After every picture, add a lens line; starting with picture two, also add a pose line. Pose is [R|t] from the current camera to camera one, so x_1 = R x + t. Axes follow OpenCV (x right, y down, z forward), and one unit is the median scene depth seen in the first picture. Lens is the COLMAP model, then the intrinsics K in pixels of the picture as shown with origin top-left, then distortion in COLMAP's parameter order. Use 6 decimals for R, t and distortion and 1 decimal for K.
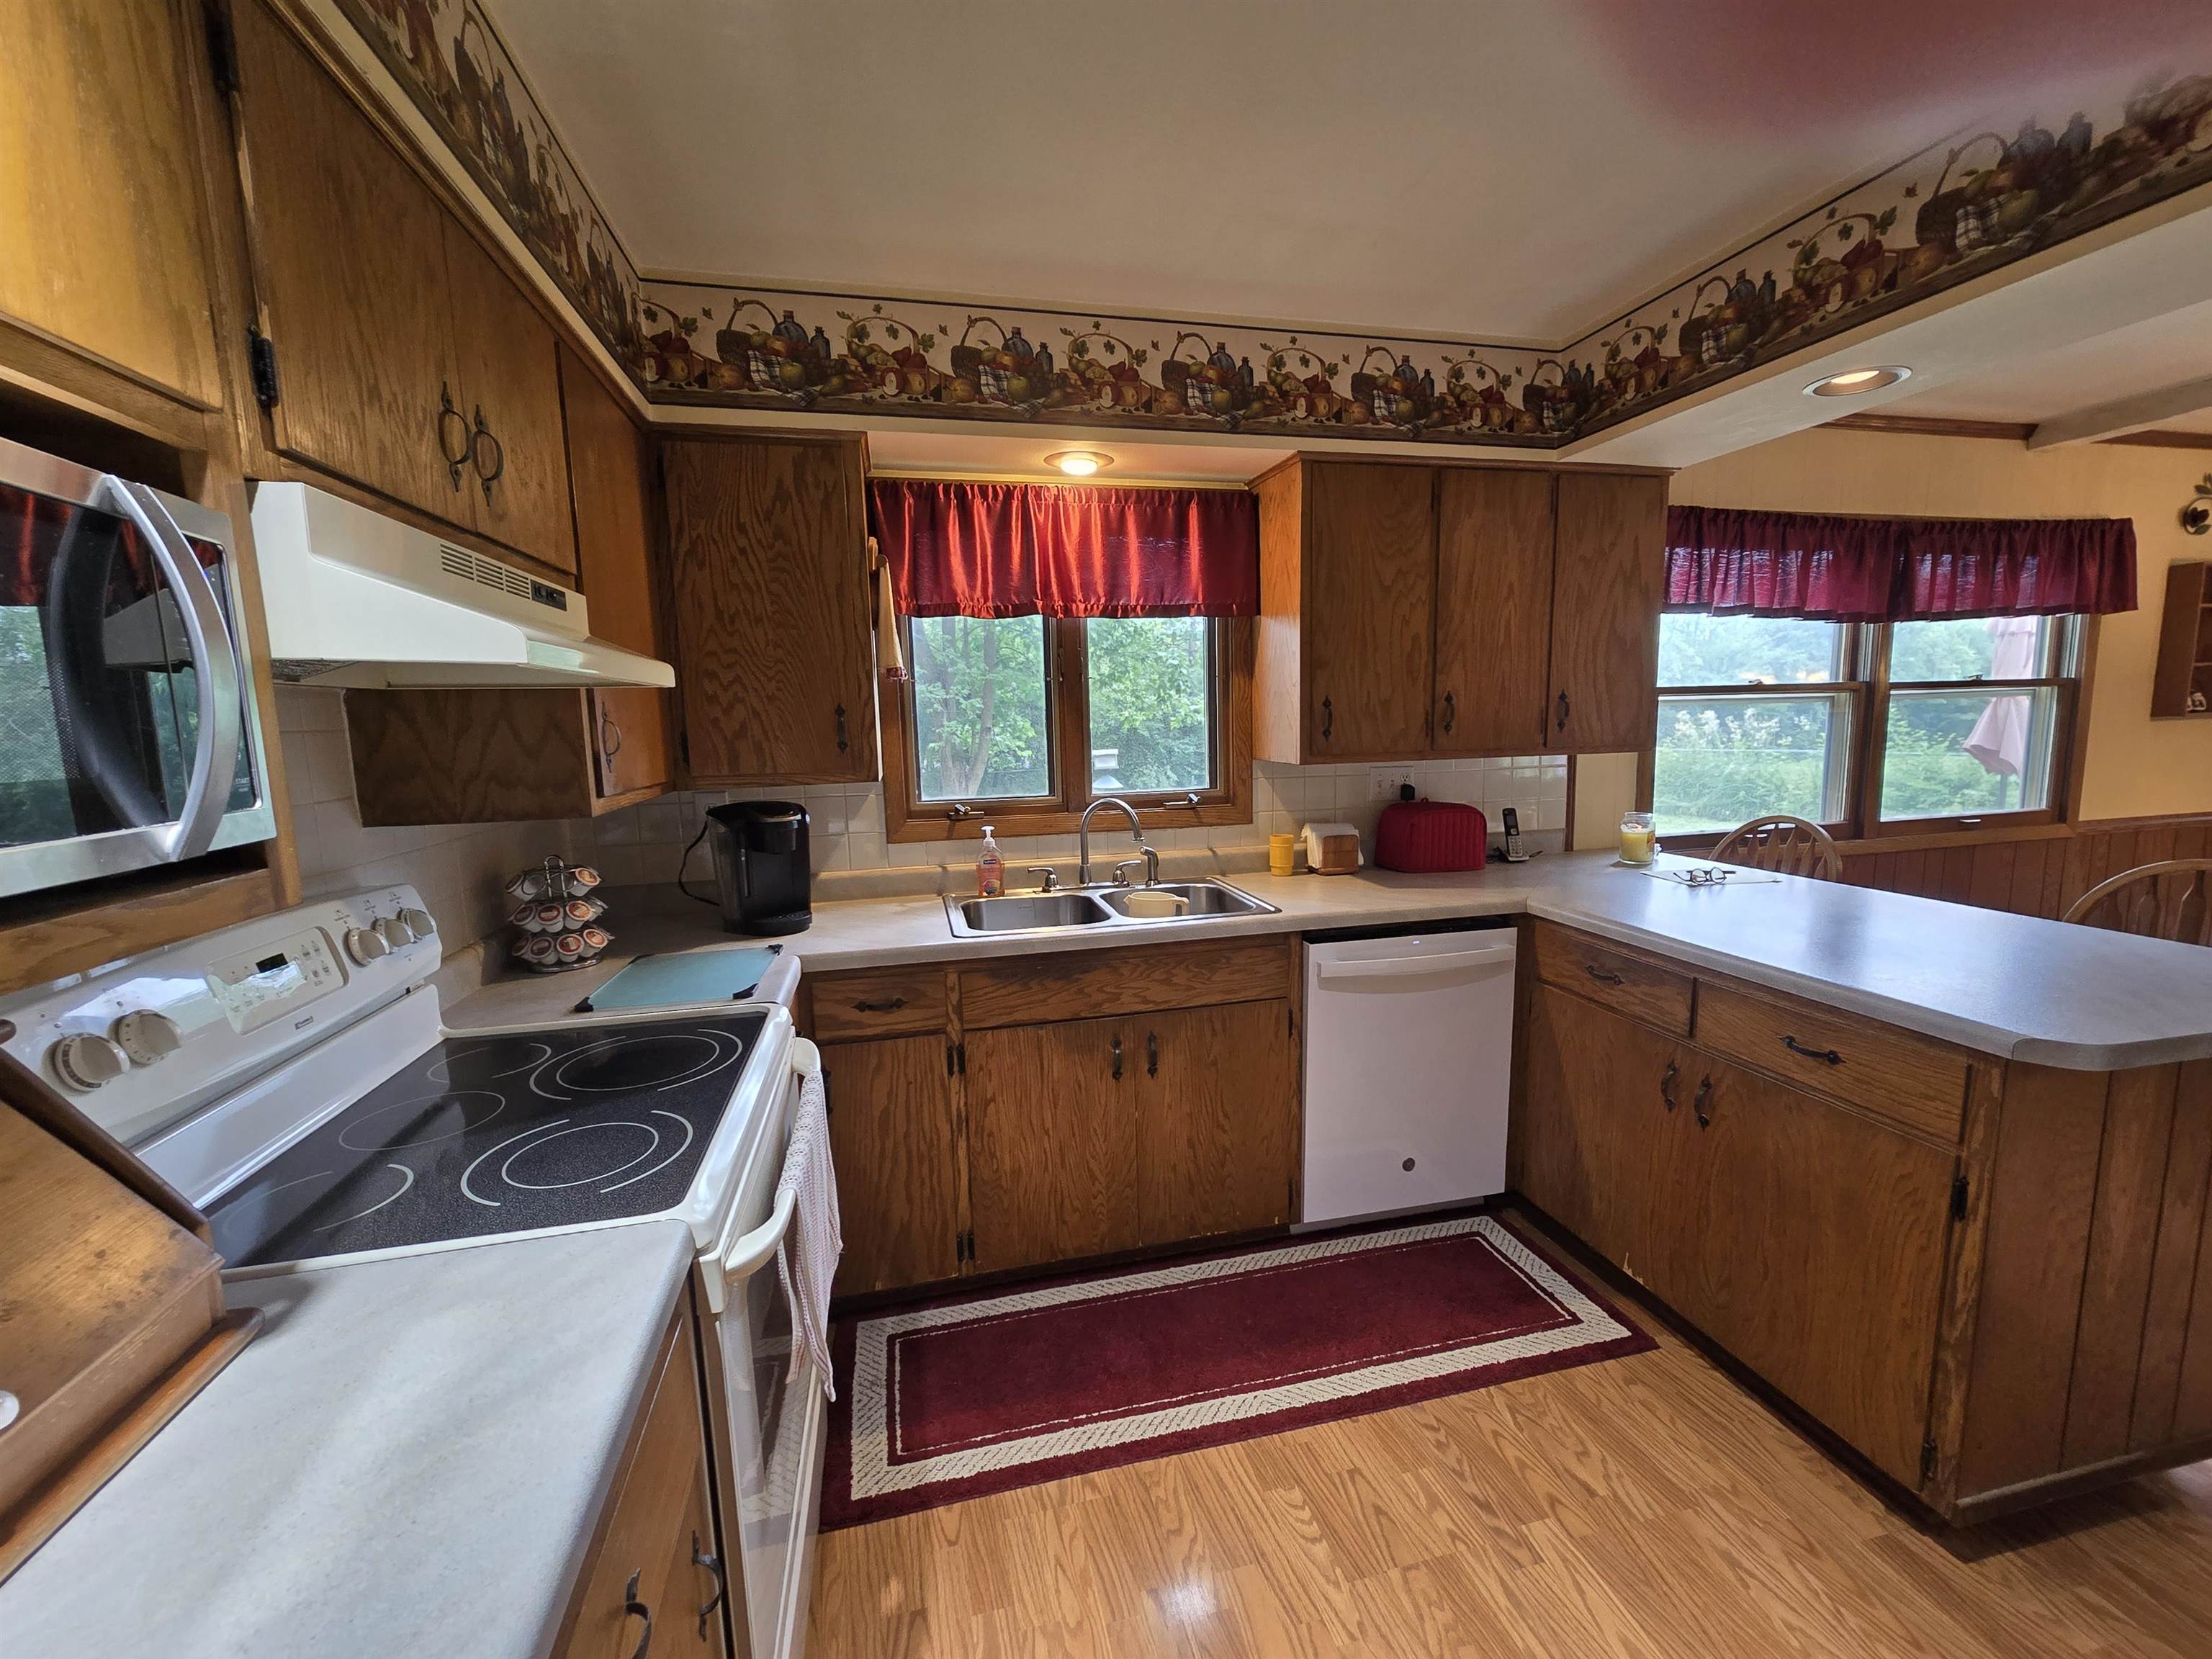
lens RADIAL K [[900.9, 0, 1120.9], [0, 900.9, 843.2], [0, 0, 1]] dist [0.000882, -0.000774]
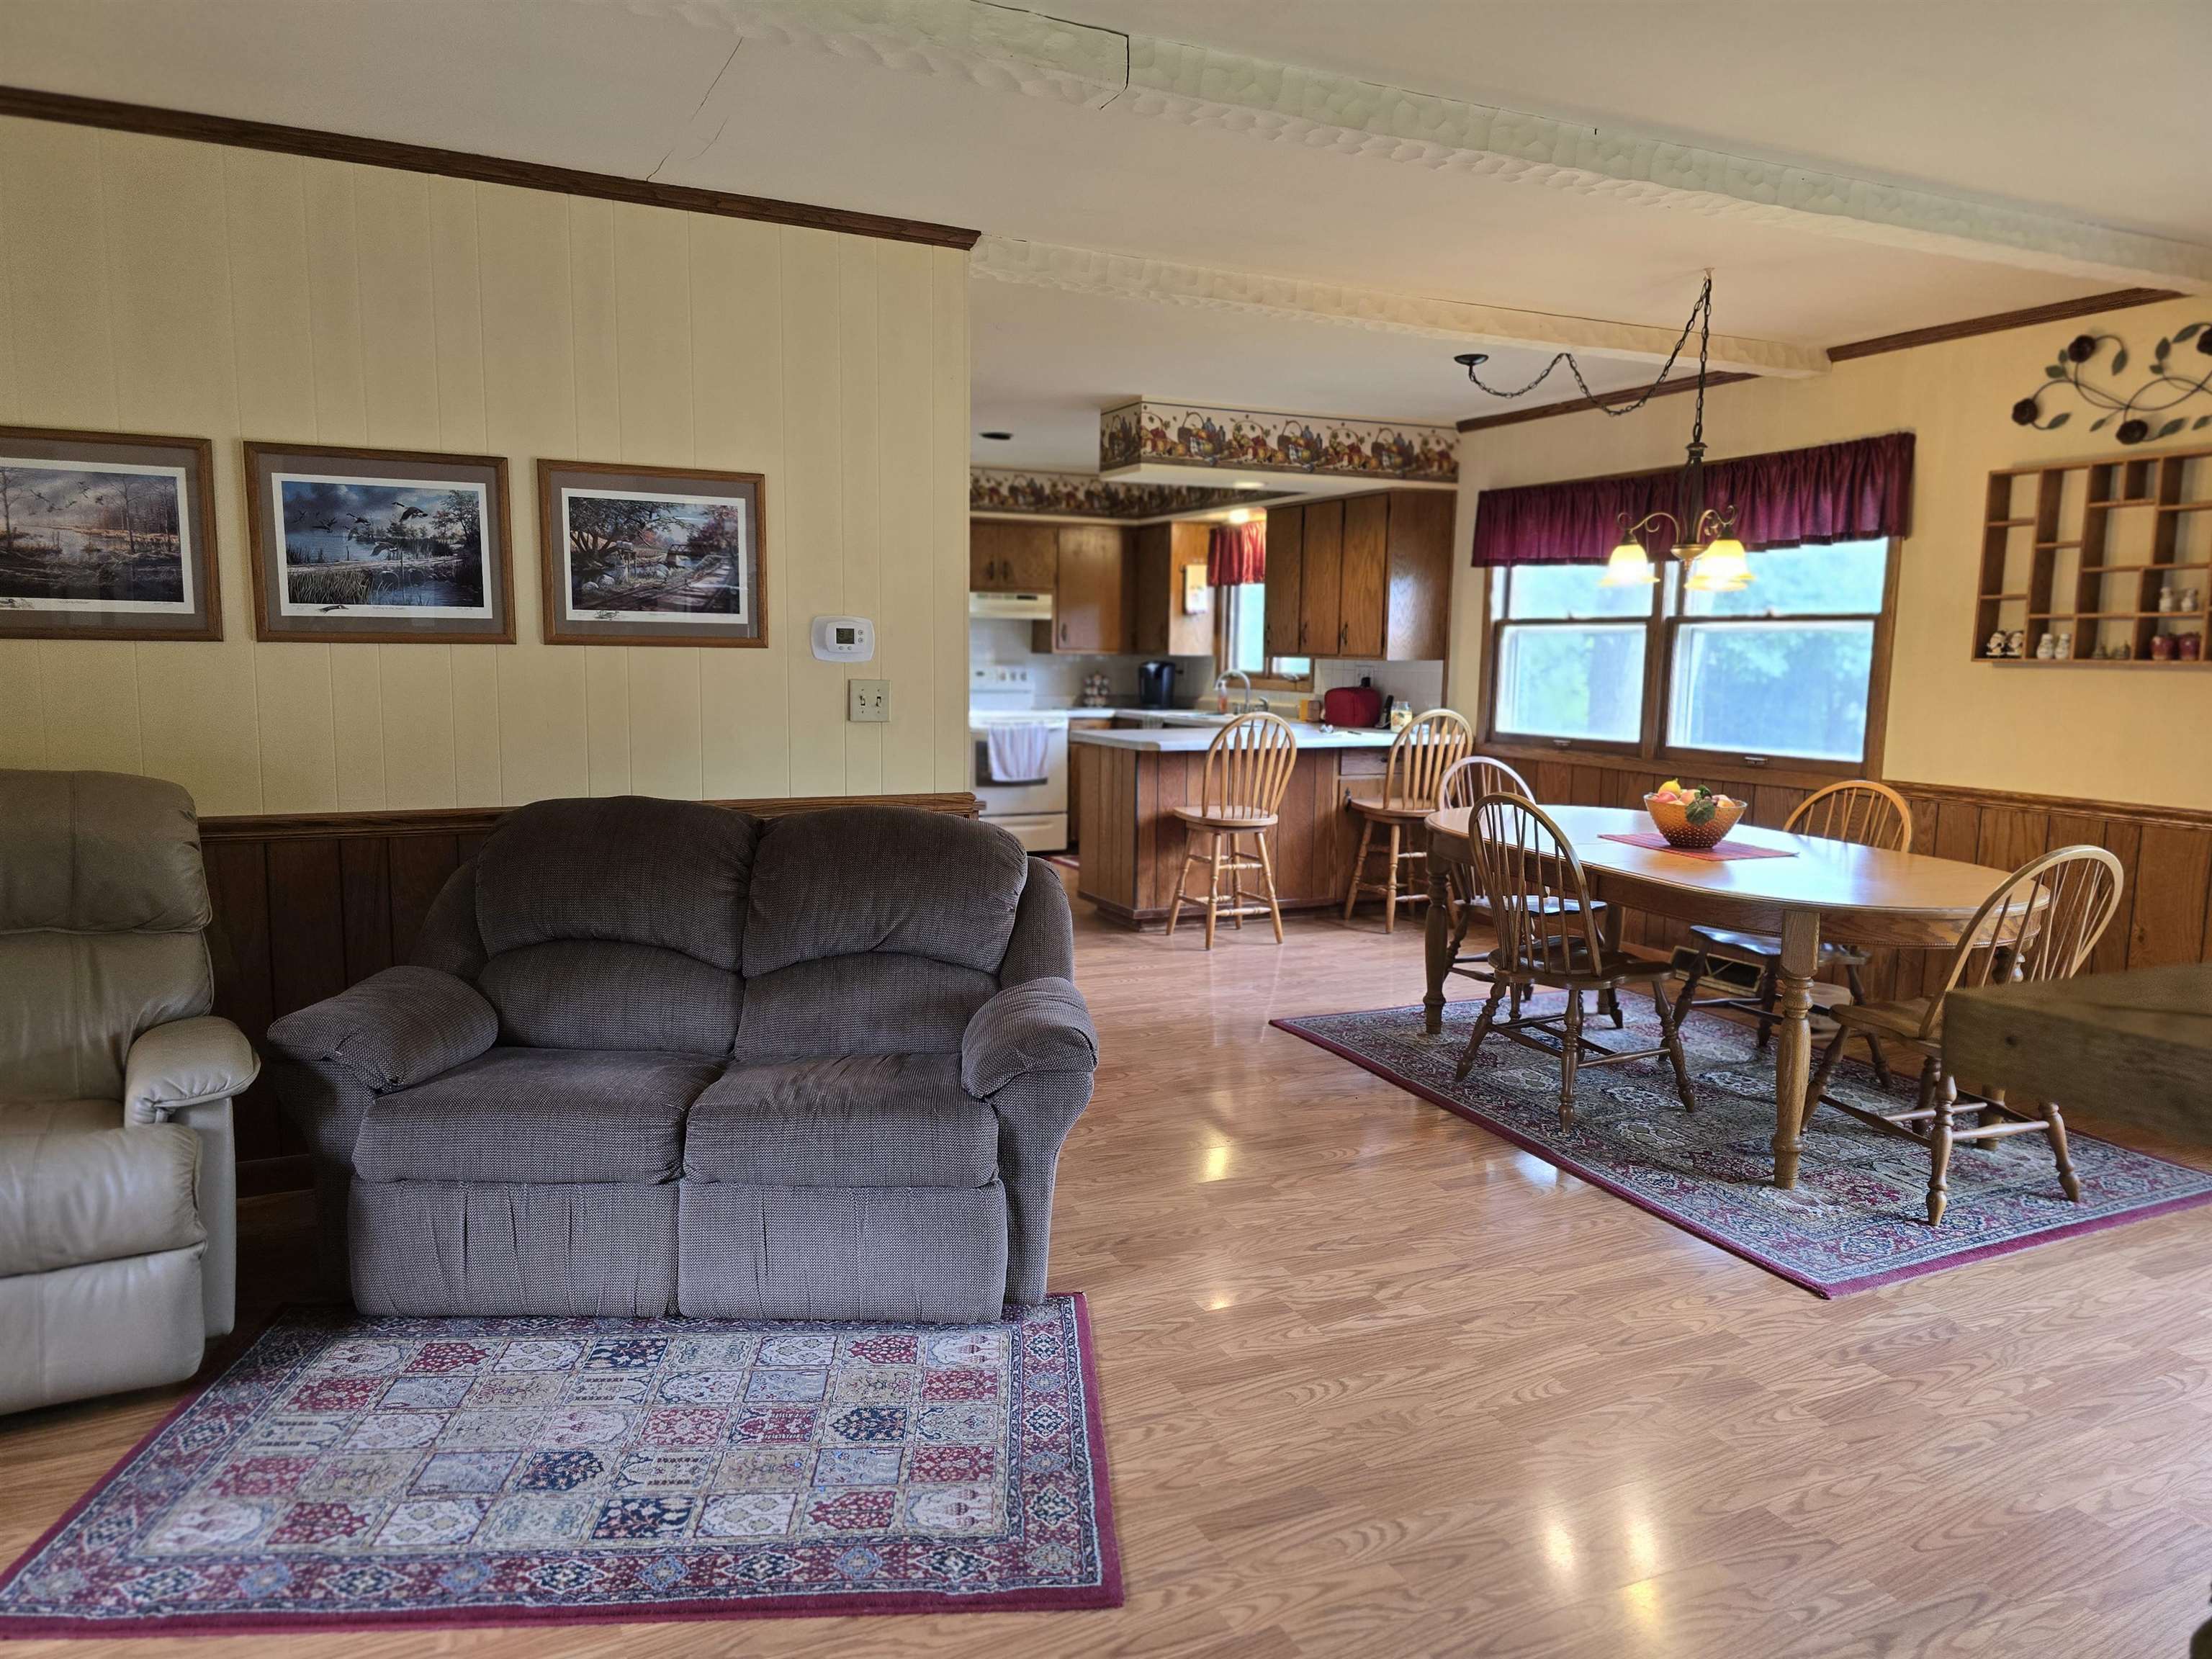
lens RADIAL K [[1472.5, 0, 1091.1], [0, 1472.5, 843.1], [0, 0, 1]] dist [0.061753, -0.049436]
pose [[0.196247, 0.160935, -0.967257, 3.773432], [-0.152882, 0.979398, 0.131936, -0.062892], [0.968563, 0.121984, 0.216808, -0.046043]]
